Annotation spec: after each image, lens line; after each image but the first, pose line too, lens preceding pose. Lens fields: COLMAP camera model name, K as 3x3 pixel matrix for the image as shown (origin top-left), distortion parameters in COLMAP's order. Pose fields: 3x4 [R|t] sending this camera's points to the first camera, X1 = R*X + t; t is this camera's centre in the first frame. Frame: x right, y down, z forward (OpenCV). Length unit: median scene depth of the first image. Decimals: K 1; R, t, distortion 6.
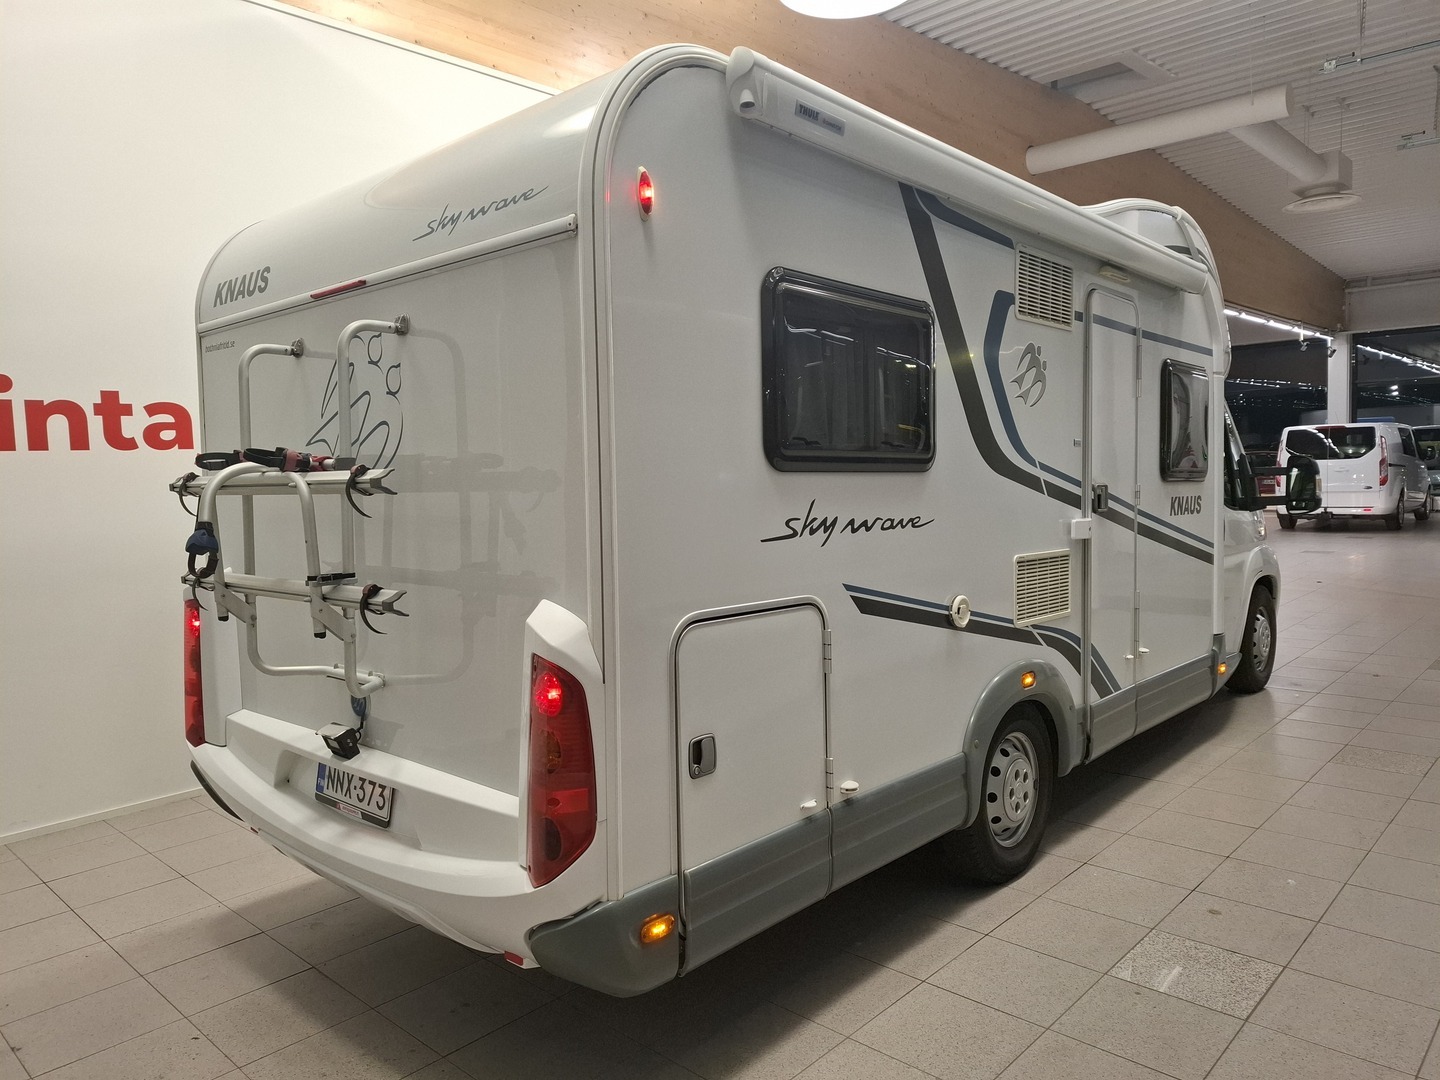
lens RADIAL K [[994.0, 0, 714.1], [0, 994.0, 536.9], [0, 0, 1]] dist [0.077145, -0.069219]
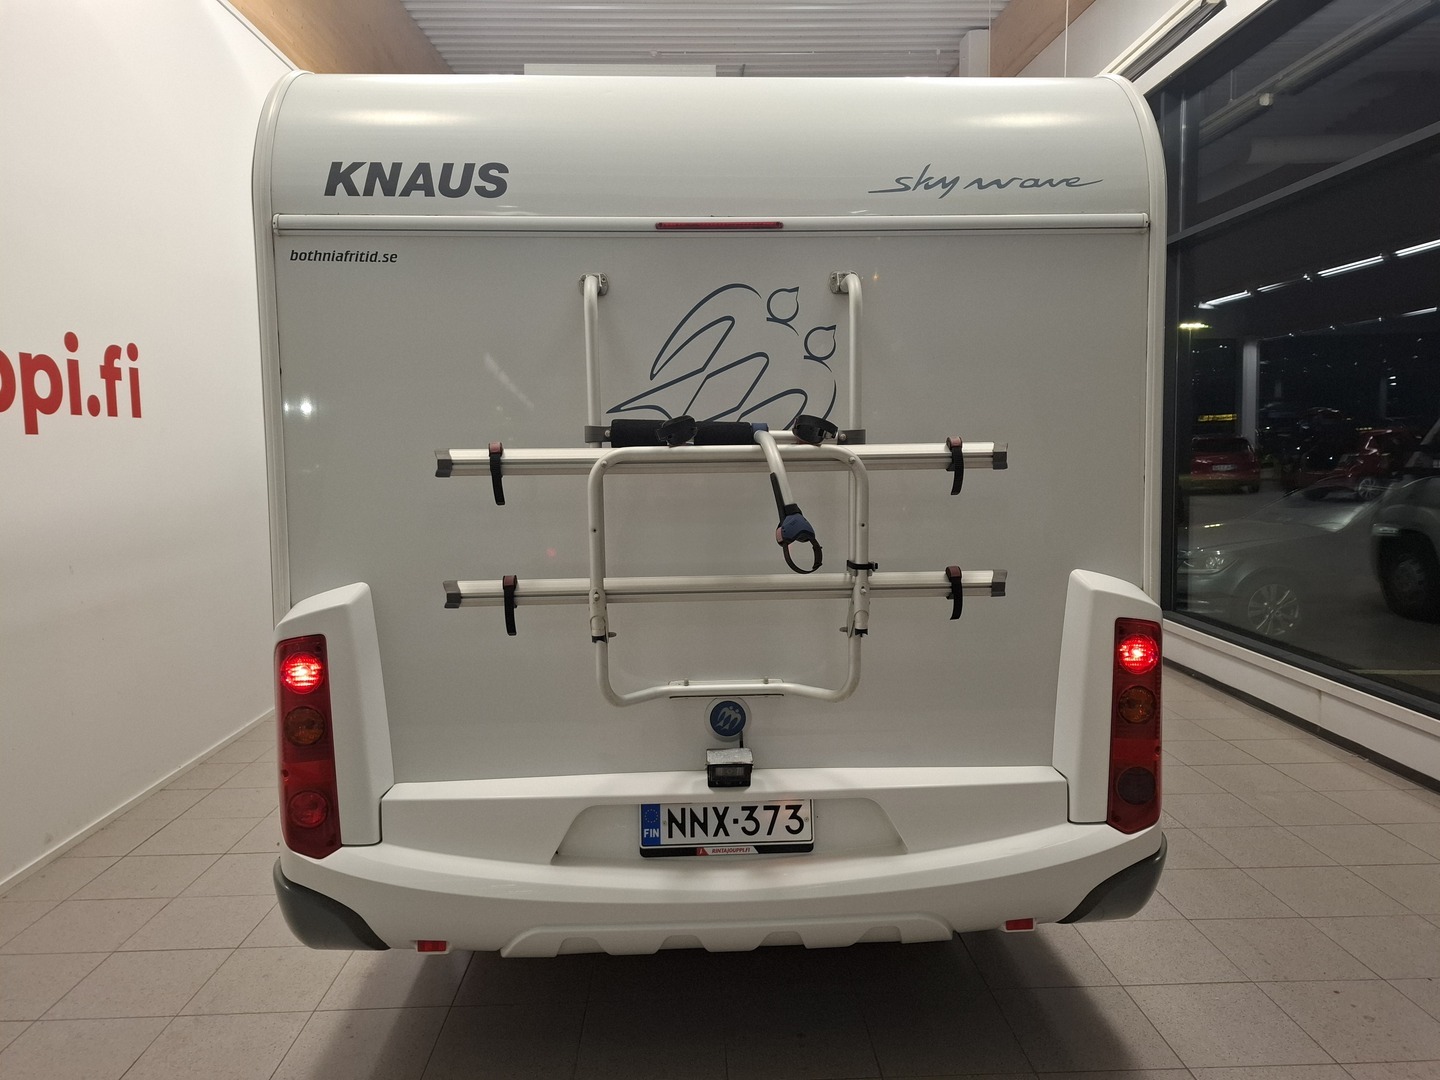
lens RADIAL K [[994.0, 0, 714.1], [0, 994.0, 536.9], [0, 0, 1]] dist [0.077145, -0.069219]
pose [[0.703347, -0.042157, 0.709595, -0.946007], [0.039383, 0.999018, 0.020316, -0.006370], [-0.709755, 0.013656, 0.704317, 0.416409]]
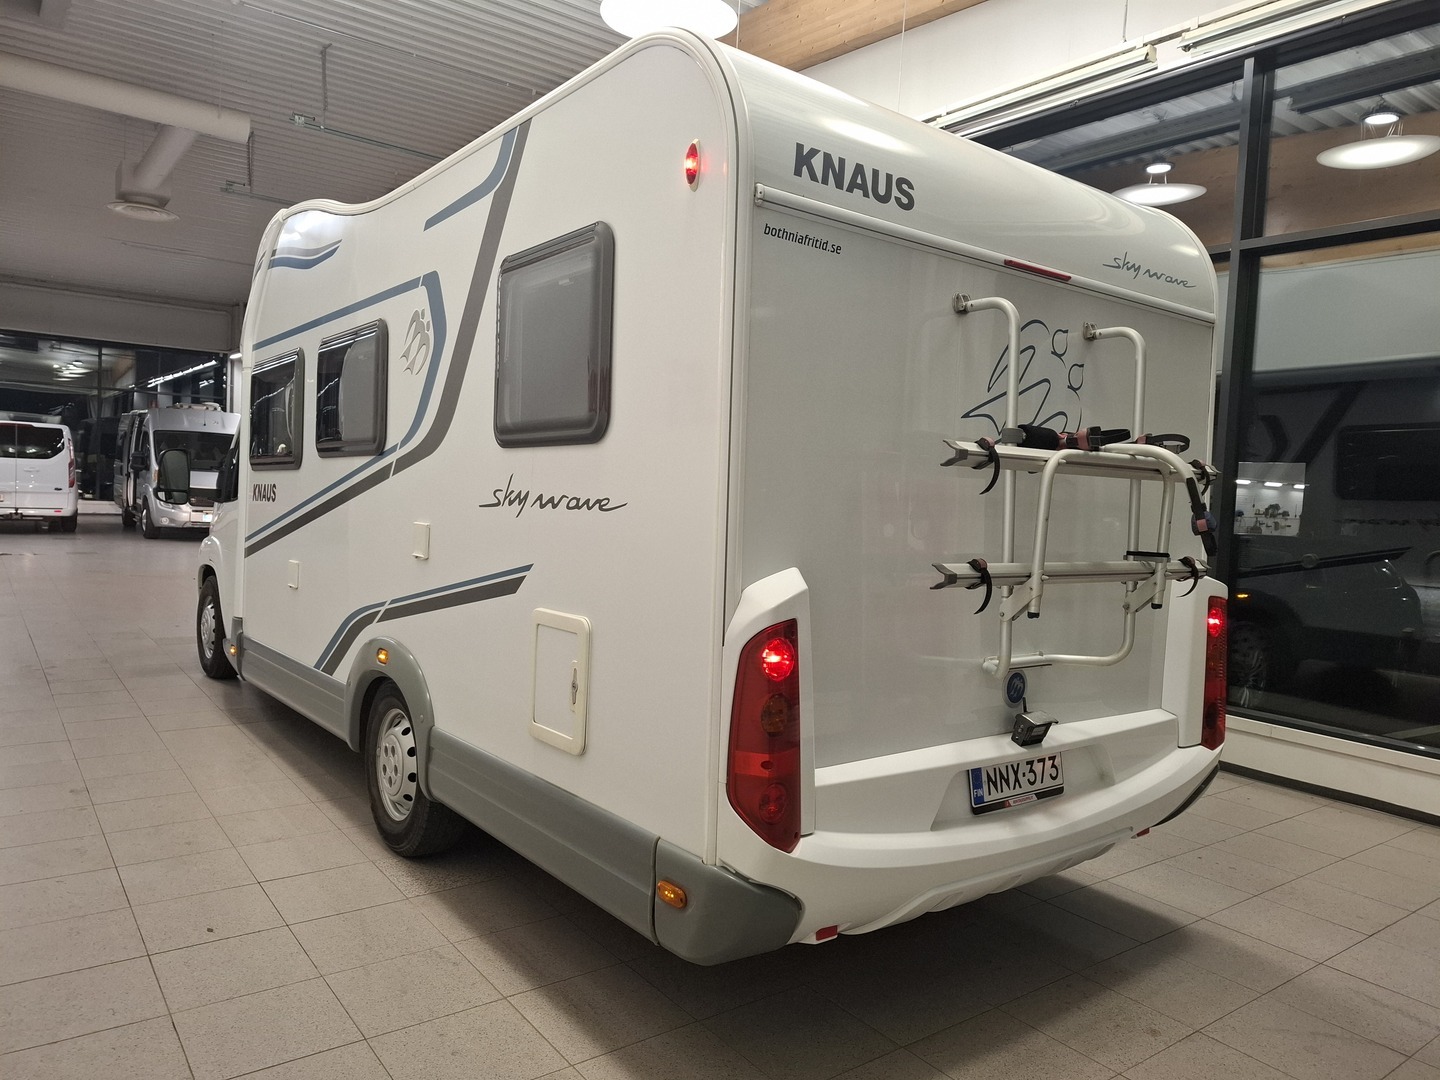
lens RADIAL K [[994.0, 0, 714.1], [0, 994.0, 536.9], [0, 0, 1]] dist [0.077145, -0.069219]
pose [[0.170645, -0.010603, 0.985276, -1.366661], [0.015496, 0.999847, 0.008076, 0.003091], [-0.985211, 0.013890, 0.170783, 1.119143]]
